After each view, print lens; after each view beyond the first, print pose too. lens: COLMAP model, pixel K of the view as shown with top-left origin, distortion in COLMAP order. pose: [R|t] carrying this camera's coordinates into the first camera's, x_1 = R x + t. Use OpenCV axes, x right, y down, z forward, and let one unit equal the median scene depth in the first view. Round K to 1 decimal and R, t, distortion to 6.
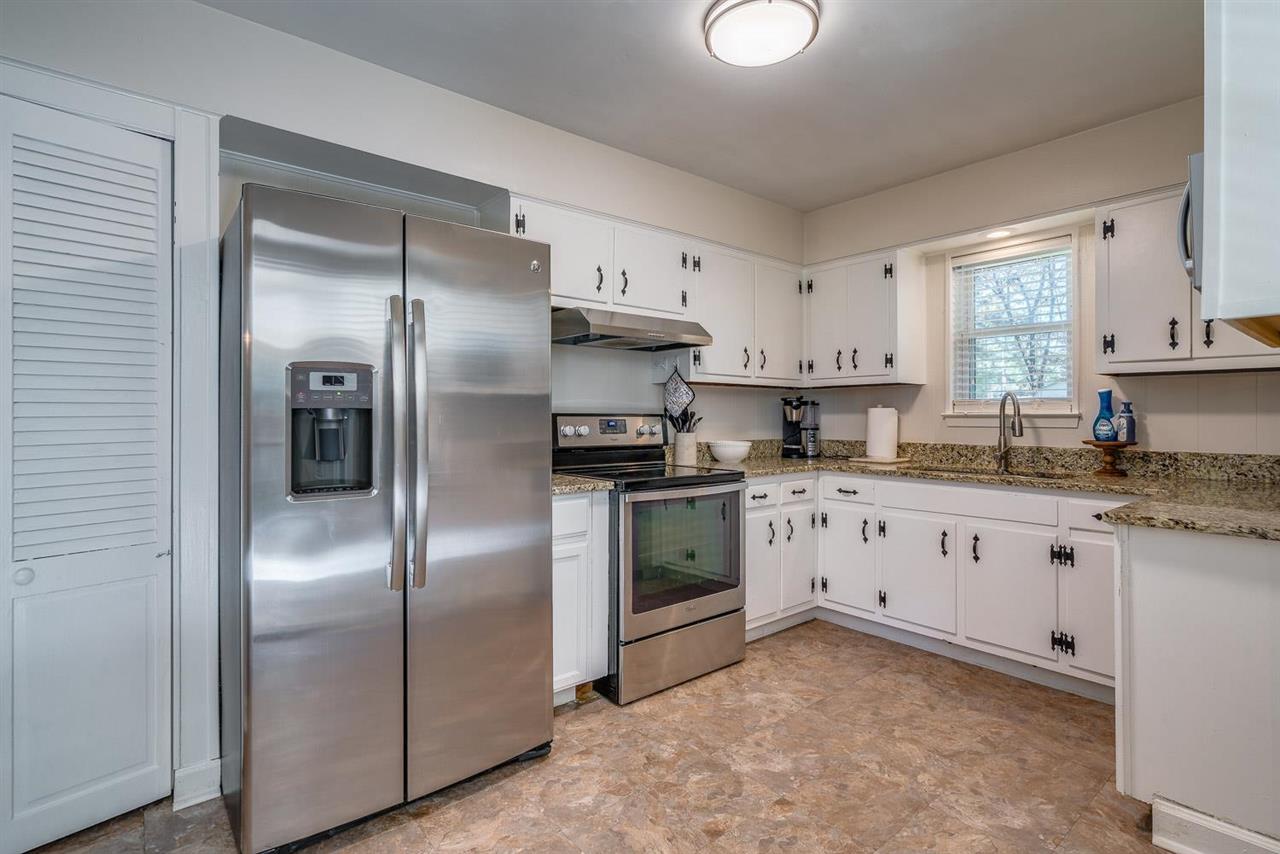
lens RADIAL K [[637.5, 0, 636.4], [0, 637.5, 416.1], [0, 0, 1]] dist [0.004715, 0.001741]
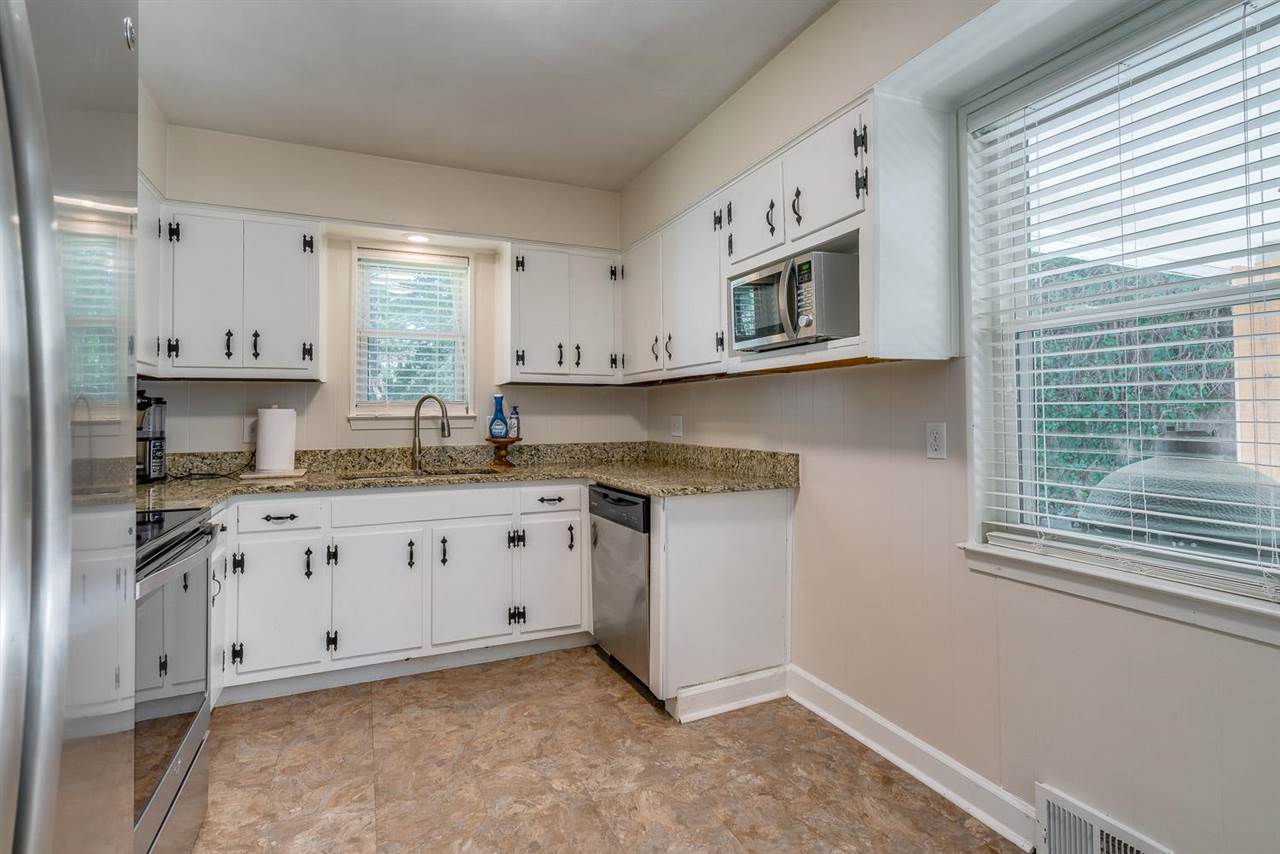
lens RADIAL K [[637.5, 0, 612.9], [0, 637.5, 403.5], [0, 0, 1]] dist [0.004715, 0.001741]
pose [[0.256366, 0.016714, 0.966435, -0.349286], [0.007023, 0.999792, -0.019154, -0.001345], [-0.966554, 0.011697, 0.256195, 0.469407]]
